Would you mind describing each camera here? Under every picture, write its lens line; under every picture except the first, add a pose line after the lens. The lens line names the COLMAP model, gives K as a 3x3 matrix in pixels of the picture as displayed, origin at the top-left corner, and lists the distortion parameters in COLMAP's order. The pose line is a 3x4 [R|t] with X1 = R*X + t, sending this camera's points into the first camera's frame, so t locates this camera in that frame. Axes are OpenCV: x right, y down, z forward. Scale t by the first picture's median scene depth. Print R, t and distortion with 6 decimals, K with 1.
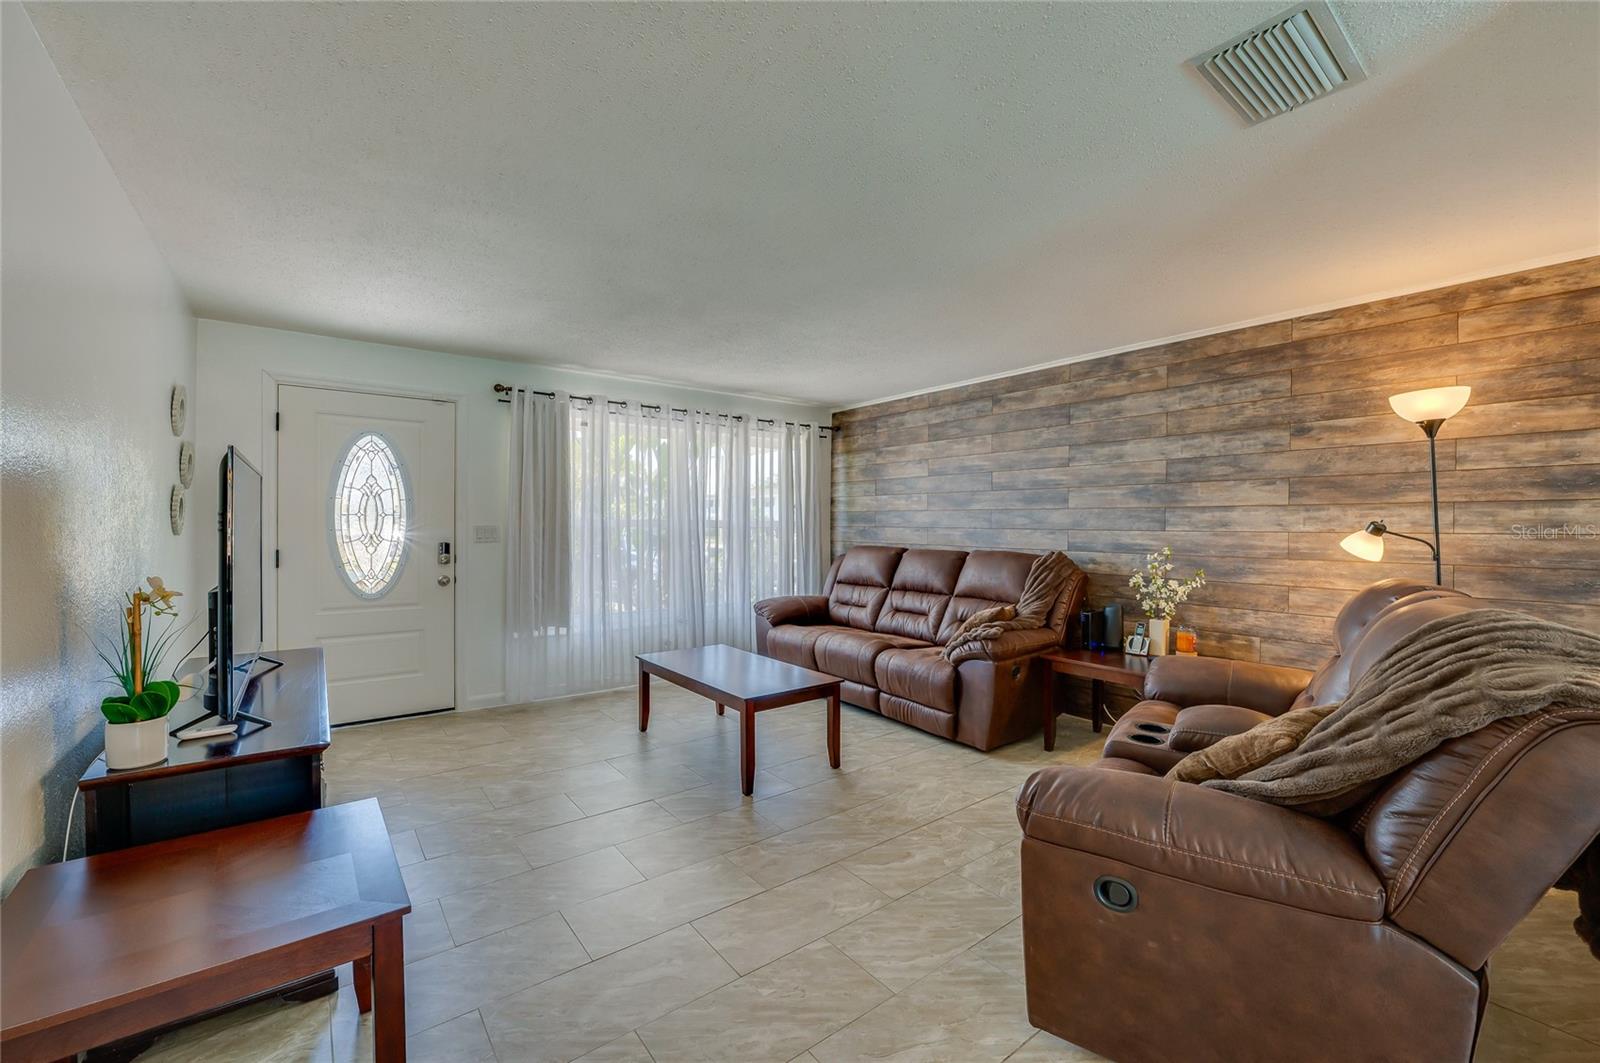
lens RADIAL K [[634.6, 0, 805.8], [0, 634.6, 530.7], [0, 0, 1]] dist [-0.012677, 0.000131]
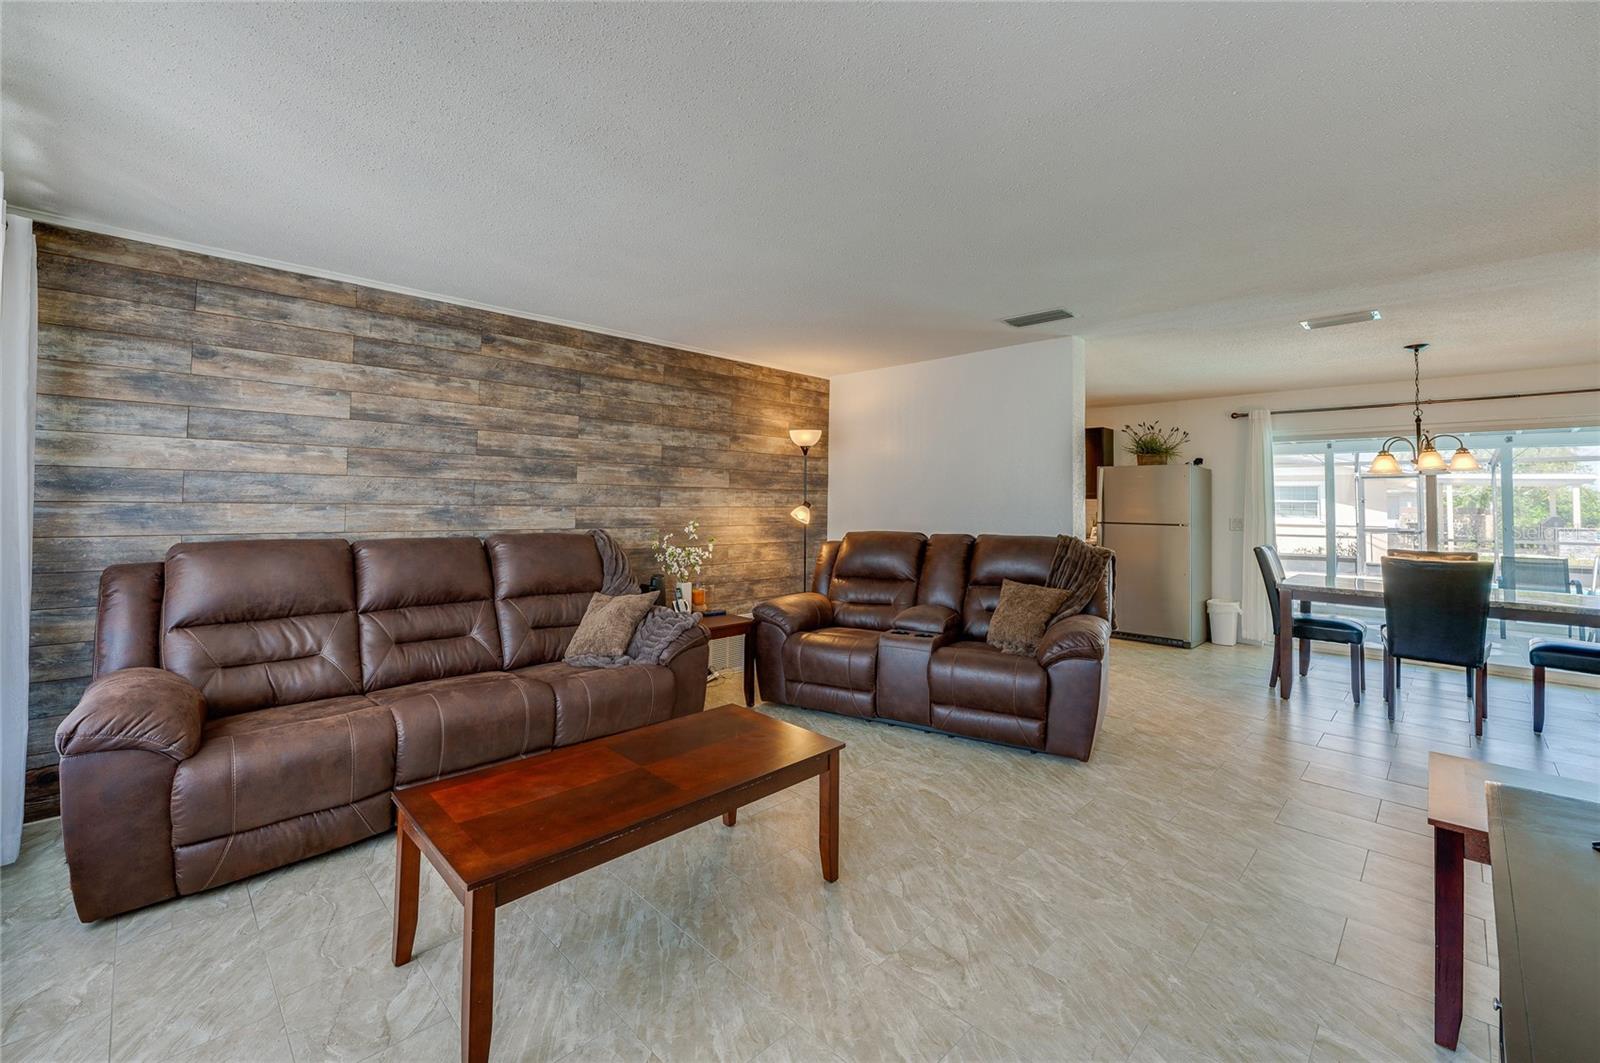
lens RADIAL K [[674.4, 0, 796.7], [0, 674.4, 482.0], [0, 0, 1]] dist [-0.019270, -0.000035]
pose [[-0.118494, 0.024190, 0.992660, -0.556821], [-0.002975, 0.999690, -0.024716, -0.012441], [-0.992950, -0.005882, -0.118385, 0.733651]]
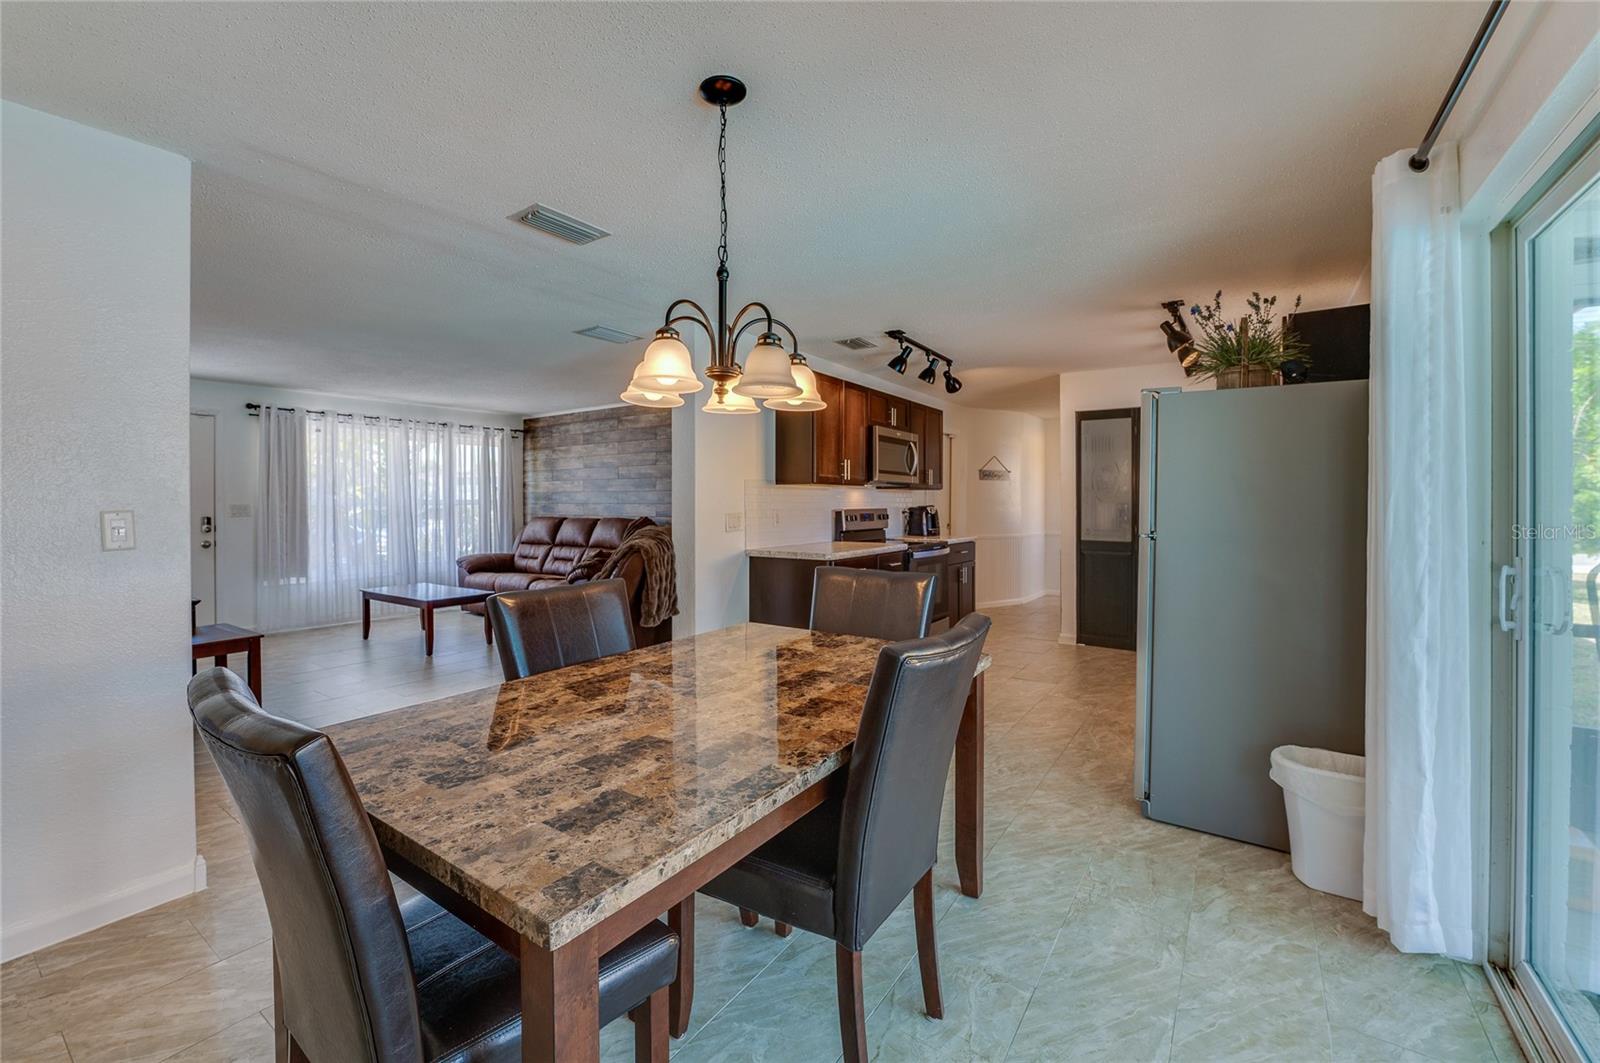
lens RADIAL K [[658.9, 0, 758.9], [0, 658.9, 506.1], [0, 0, 1]] dist [-0.019950, -0.000034]
pose [[0.963431, -0.009921, 0.267773, 0.198439], [0.011135, 0.999933, -0.003018, 0.011911], [-0.267725, 0.005889, 0.963477, -0.644240]]
